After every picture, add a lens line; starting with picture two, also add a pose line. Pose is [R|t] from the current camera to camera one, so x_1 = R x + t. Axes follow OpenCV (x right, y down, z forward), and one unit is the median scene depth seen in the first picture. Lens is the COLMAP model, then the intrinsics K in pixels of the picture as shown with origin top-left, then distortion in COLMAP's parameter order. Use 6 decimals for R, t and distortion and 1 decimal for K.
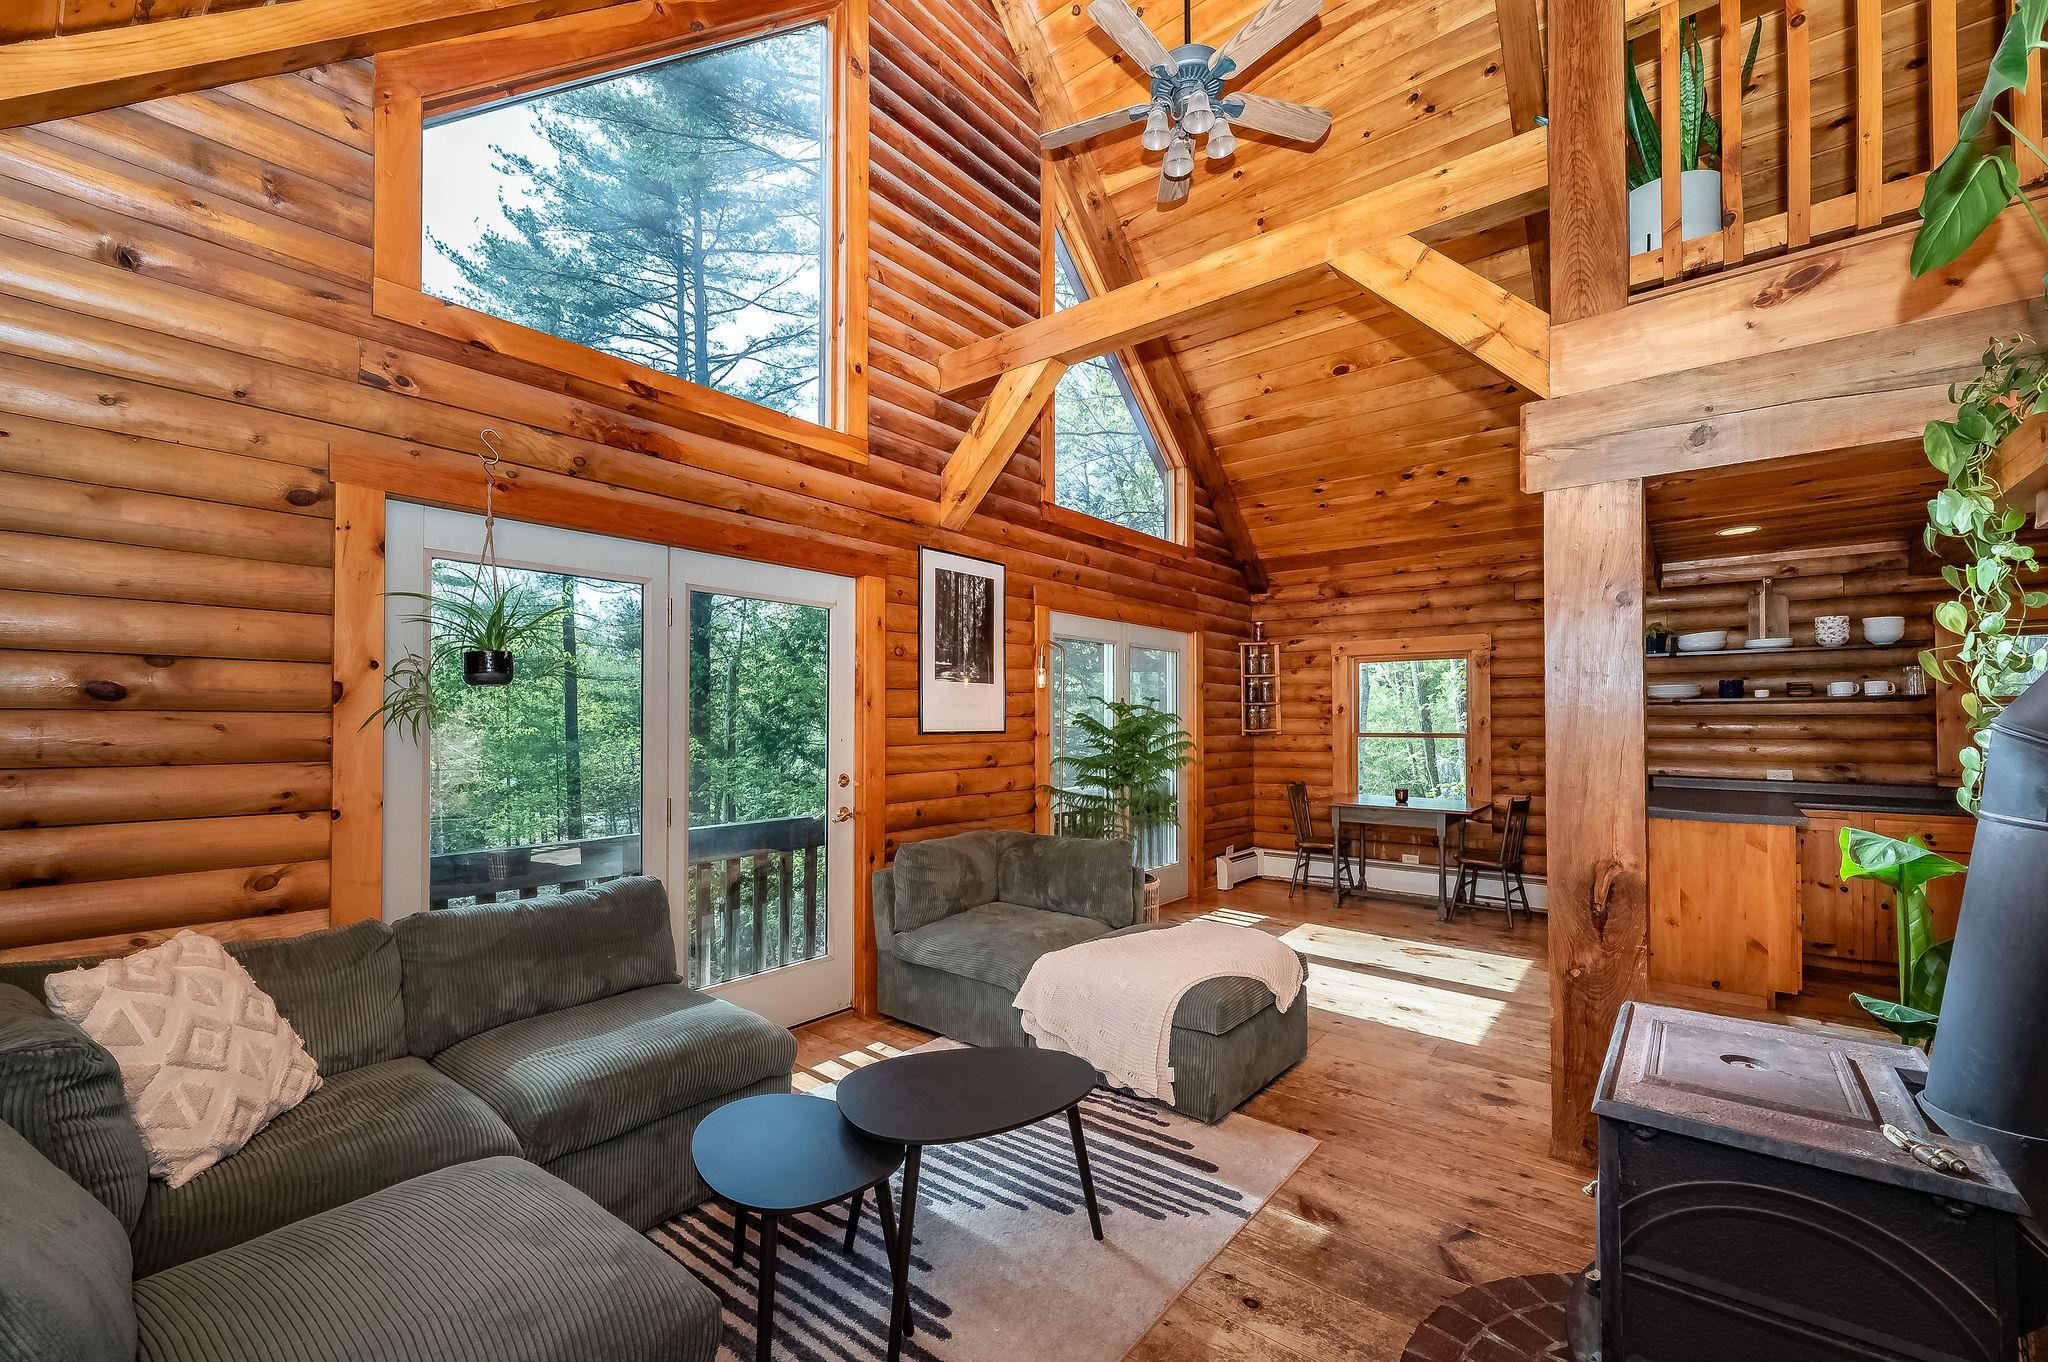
lens RADIAL K [[833.6, 0, 1049.0], [0, 833.6, 711.9], [0, 0, 1]] dist [-0.003970, 0.002929]
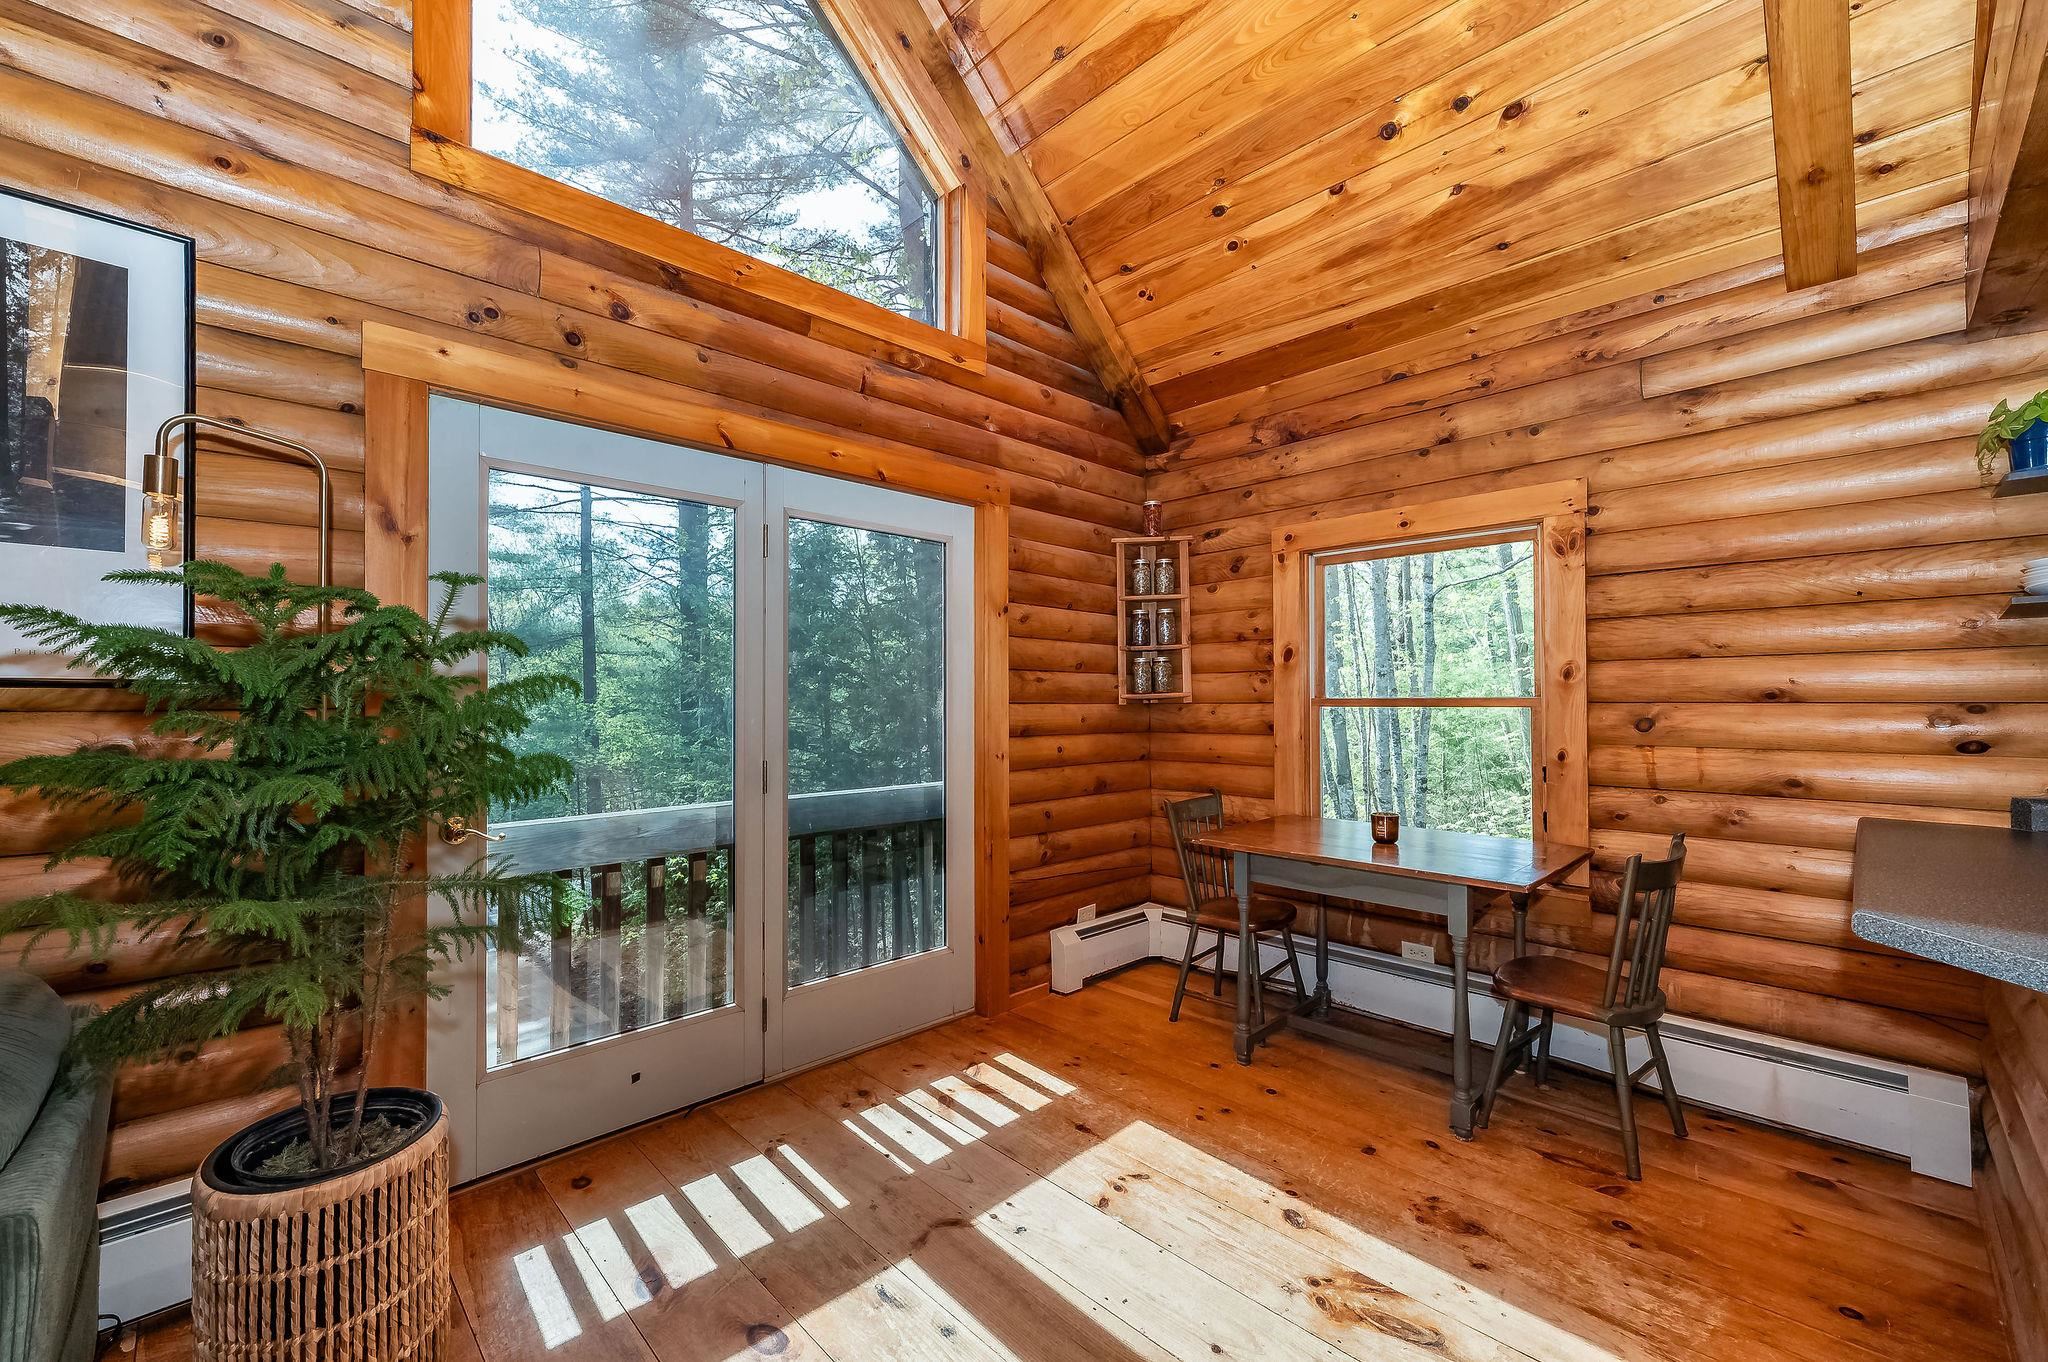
lens RADIAL K [[833.6, 0, 1050.9], [0, 833.6, 689.7], [0, 0, 1]] dist [-0.003970, 0.002929]
pose [[0.992860, -0.000882, -0.119284, 0.291841], [0.000137, 0.999980, -0.006254, 0.025281], [0.119287, 0.006193, 0.992840, 0.510009]]
